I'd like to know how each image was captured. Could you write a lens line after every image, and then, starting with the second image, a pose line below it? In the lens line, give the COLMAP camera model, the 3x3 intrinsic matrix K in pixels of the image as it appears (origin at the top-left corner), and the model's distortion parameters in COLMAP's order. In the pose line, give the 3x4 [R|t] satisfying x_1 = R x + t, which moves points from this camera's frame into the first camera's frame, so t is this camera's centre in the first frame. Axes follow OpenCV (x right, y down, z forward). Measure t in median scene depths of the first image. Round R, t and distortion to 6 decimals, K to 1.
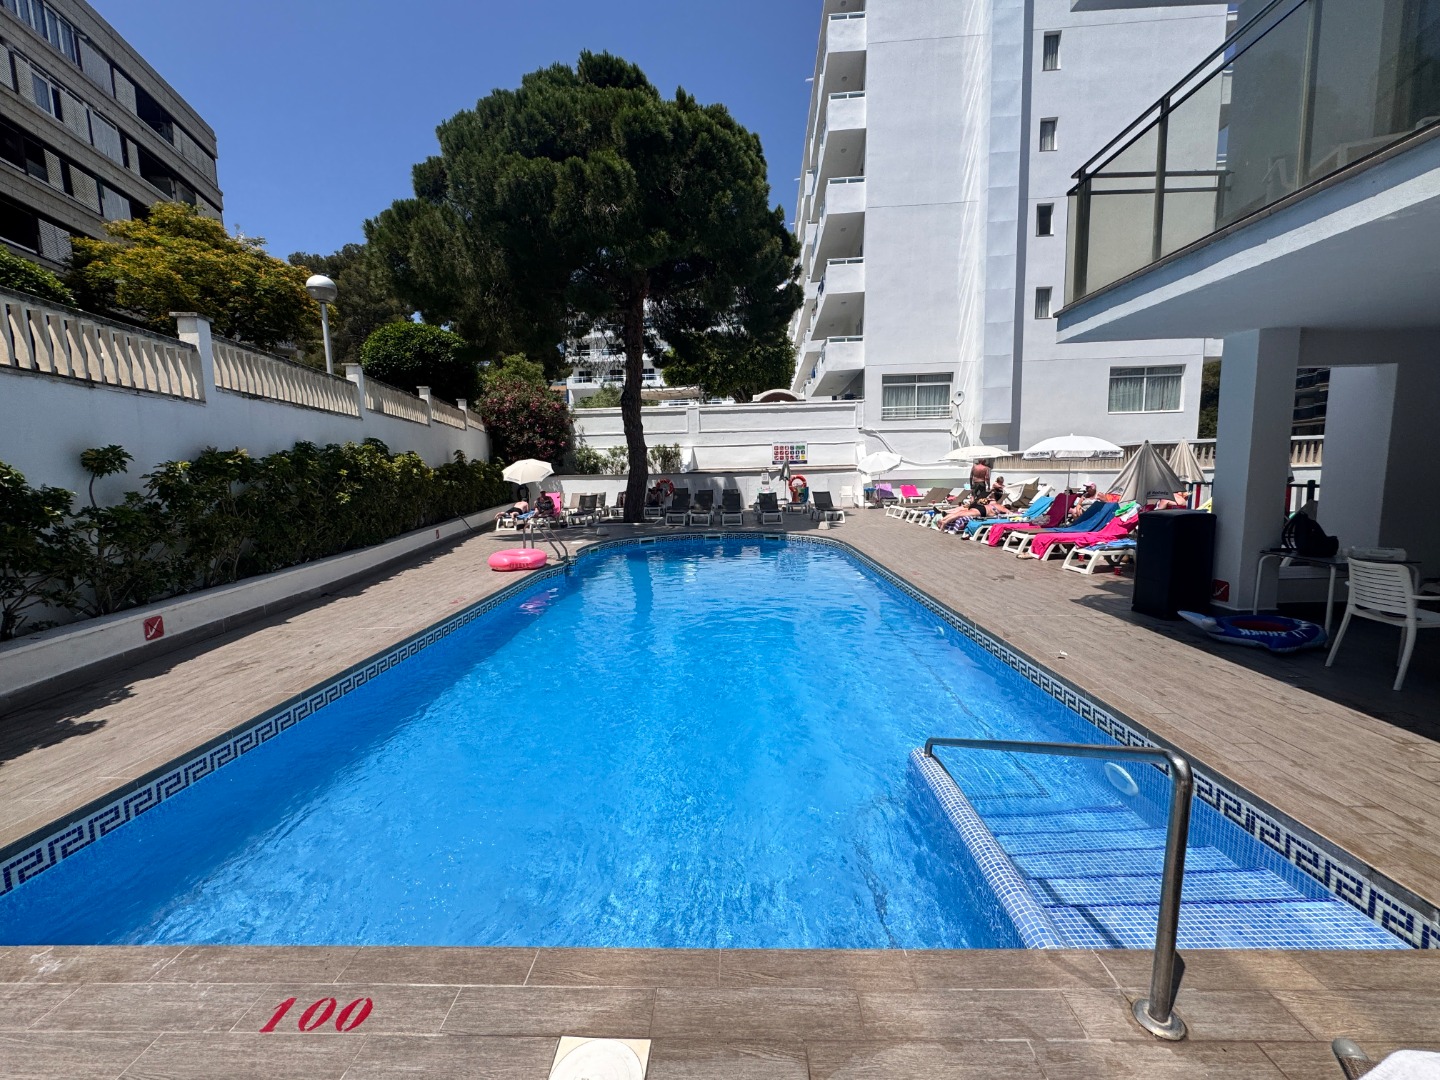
lens RADIAL K [[571.8, 0, 716.9], [0, 571.8, 542.6], [0, 0, 1]] dist [-0.003704, -0.000251]
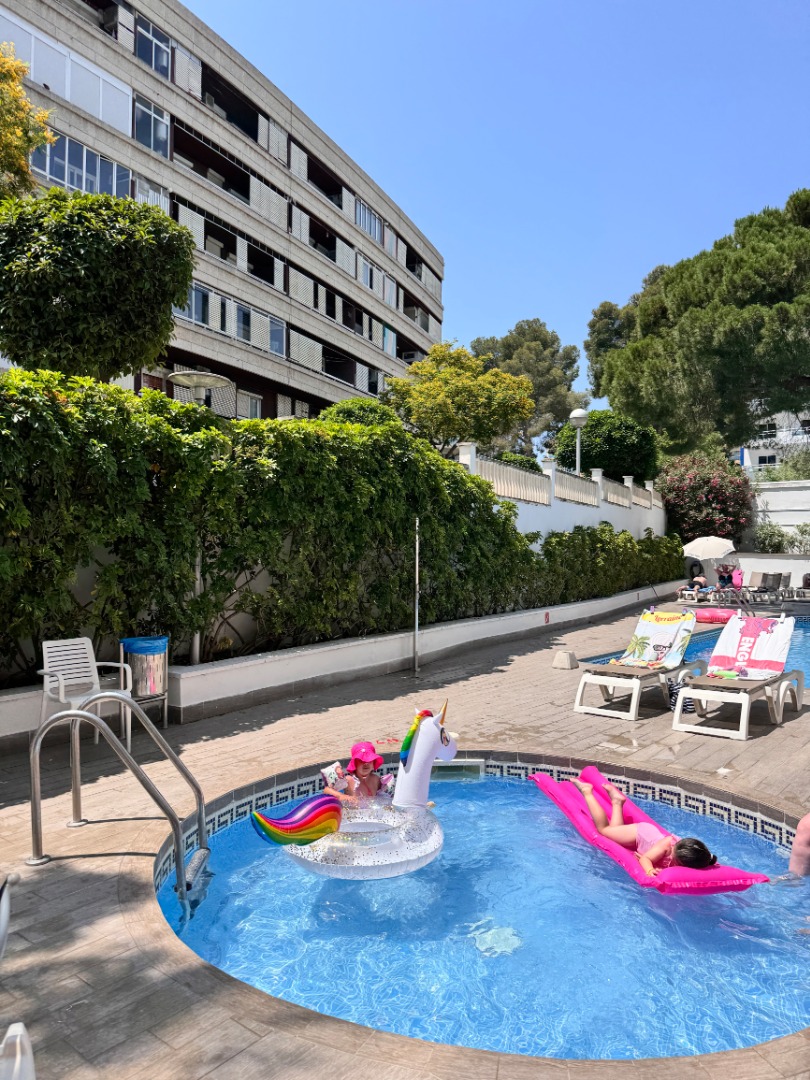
lens RADIAL K [[771.8, 0, 402.3], [0, 771.8, 550.3], [0, 0, 1]] dist [0.033757, -0.039145]
pose [[0.793874, 0.024277, -0.607598, 0.074176], [-0.099002, 0.991031, -0.089756, 0.055450], [0.599969, 0.131408, 0.789157, -0.406001]]
